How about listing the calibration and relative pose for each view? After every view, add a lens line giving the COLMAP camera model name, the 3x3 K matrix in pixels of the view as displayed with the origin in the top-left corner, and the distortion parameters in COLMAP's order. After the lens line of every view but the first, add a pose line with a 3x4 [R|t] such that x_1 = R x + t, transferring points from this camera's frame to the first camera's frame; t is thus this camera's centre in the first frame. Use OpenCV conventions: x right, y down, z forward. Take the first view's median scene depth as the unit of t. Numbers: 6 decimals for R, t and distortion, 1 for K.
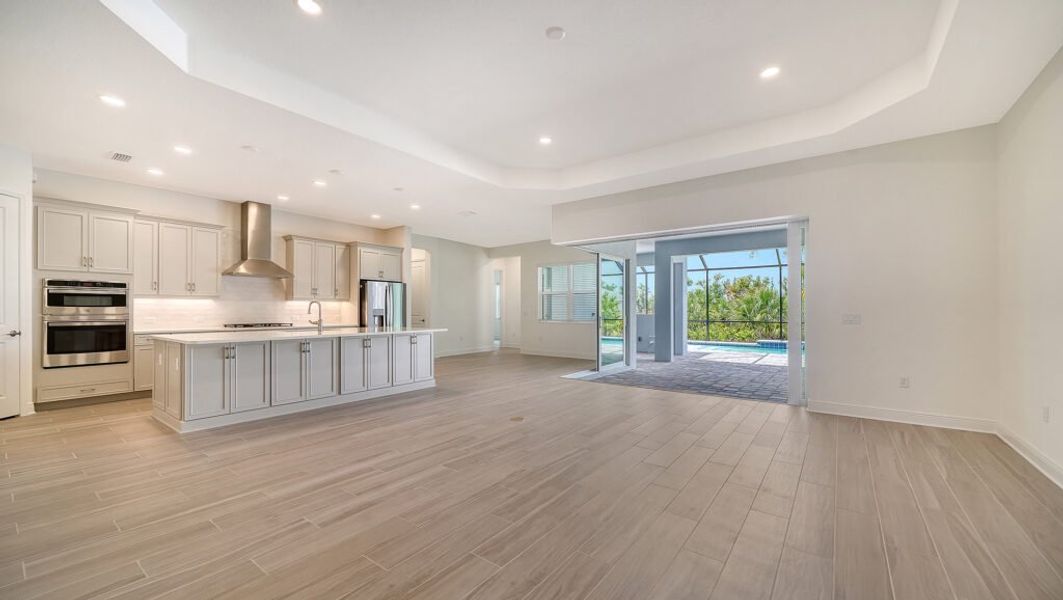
lens RADIAL K [[410.4, 0, 528.1], [0, 410.4, 306.4], [0, 0, 1]] dist [-0.000098, -0.000056]
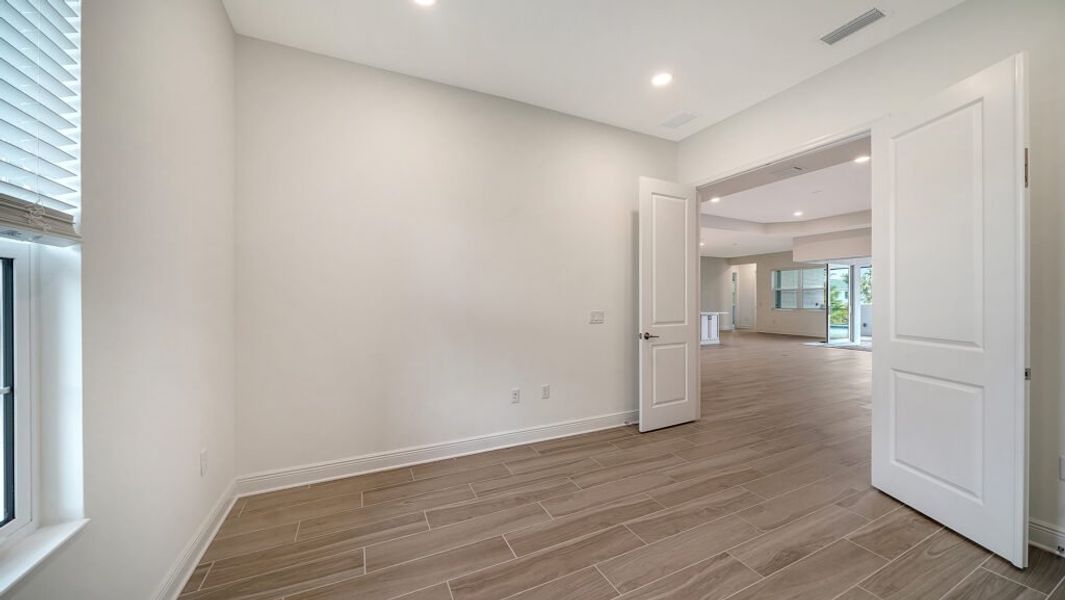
lens RADIAL K [[374.2, 0, 534.9], [0, 374.2, 301.0], [0, 0, 1]] dist [-0.000282, -0.000021]
pose [[0.892729, 0.003339, -0.450582, -0.187776], [0.001757, 0.999939, 0.010890, -0.012895], [0.450591, -0.010514, 0.892669, -0.789996]]
